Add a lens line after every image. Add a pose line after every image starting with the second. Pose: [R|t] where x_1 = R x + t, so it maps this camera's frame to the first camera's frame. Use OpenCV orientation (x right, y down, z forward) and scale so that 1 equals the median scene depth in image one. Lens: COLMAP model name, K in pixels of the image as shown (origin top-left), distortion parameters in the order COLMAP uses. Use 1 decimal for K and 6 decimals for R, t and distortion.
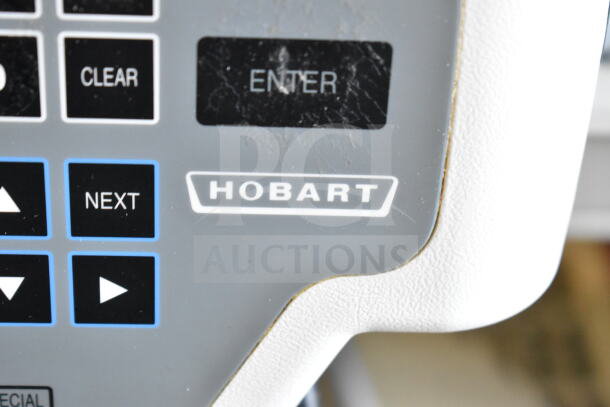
lens RADIAL K [[1375.7, 0, 305.3], [0, 1375.7, 203.3], [0, 0, 1]] dist [-0.040001, 0.000000]
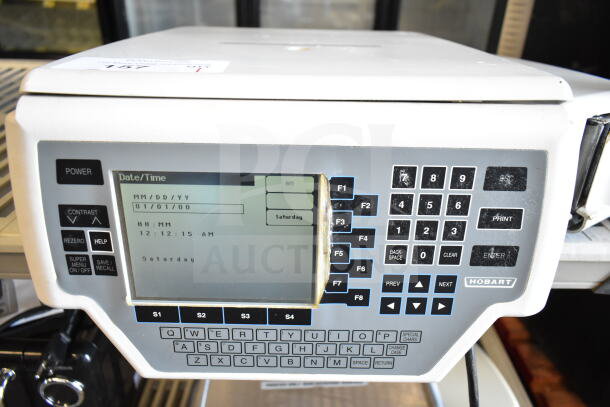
lens RADIAL K [[473.2, 0, 302.7], [0, 473.2, 201.6], [0, 0, 1]] dist [-0.025083, 0.003353]
pose [[0.997484, -0.011774, -0.069910, -0.466884], [0.002042, 0.990475, -0.137677, -0.053417], [0.070865, 0.137187, 0.988007, -0.449755]]
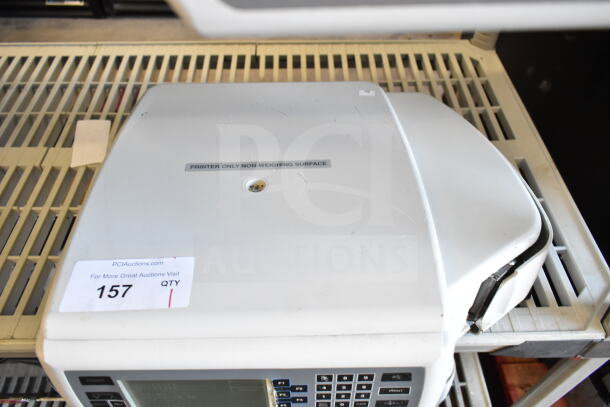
lens RADIAL K [[473.2, 0, 305.3], [0, 473.2, 205.1], [0, 0, 1]] dist [-0.025083, 0.003353]
pose [[0.997065, -0.013443, -0.075374, -0.210000], [0.029955, 0.974482, 0.222460, -1.348116], [0.070460, -0.224064, 0.972024, -0.793708]]
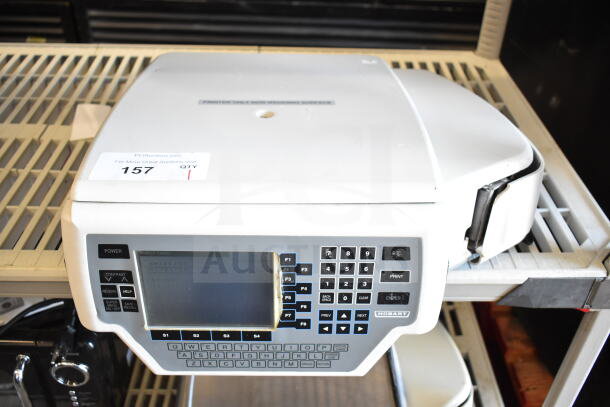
lens RADIAL K [[595.1, 0, 305.5], [0, 595.1, 205.6], [0, 0, 1]] dist [-0.047076, 0.000000]
pose [[0.998126, -0.008164, -0.060651, -0.227743], [0.008810, 0.999907, 0.010403, -0.514708], [0.060560, -0.010918, 0.998105, -1.608415]]
